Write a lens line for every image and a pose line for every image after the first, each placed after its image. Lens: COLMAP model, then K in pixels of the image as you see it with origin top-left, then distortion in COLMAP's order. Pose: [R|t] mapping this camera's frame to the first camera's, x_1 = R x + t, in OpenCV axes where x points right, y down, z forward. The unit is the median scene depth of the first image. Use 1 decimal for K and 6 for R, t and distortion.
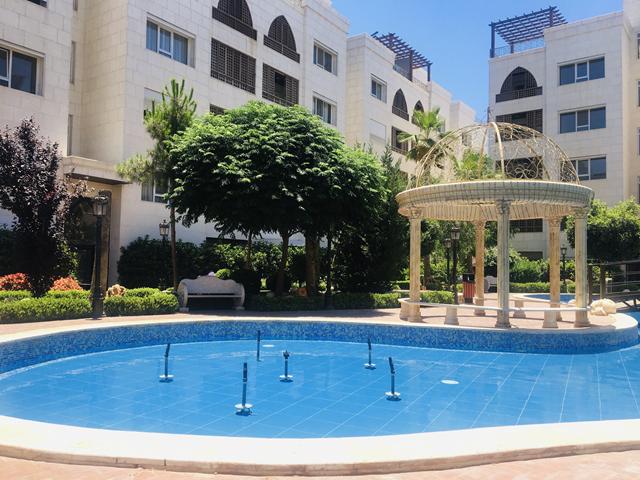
lens RADIAL K [[539.1, 0, 320.0], [0, 539.1, 240.0], [0, 0, 1]] dist [0.080257, -0.105747]
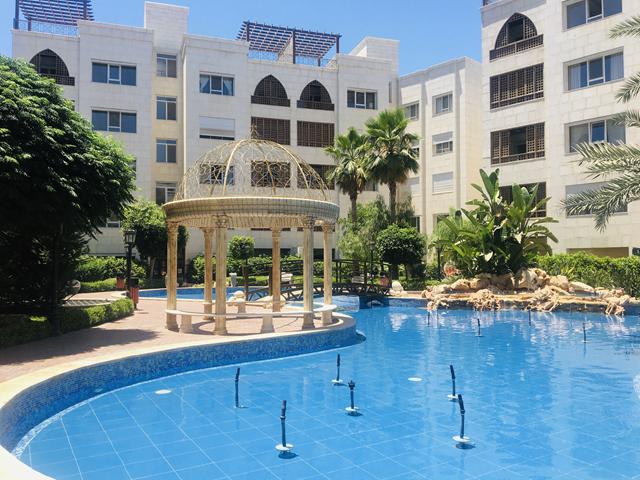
lens RADIAL K [[539.1, 0, 320.0], [0, 539.1, 240.0], [0, 0, 1]] dist [0.080257, -0.105747]
pose [[0.552913, 0.010114, 0.833177, -0.166890], [-0.023475, 0.999718, 0.003443, -0.007541], [-0.832908, -0.021463, 0.552995, 0.102417]]
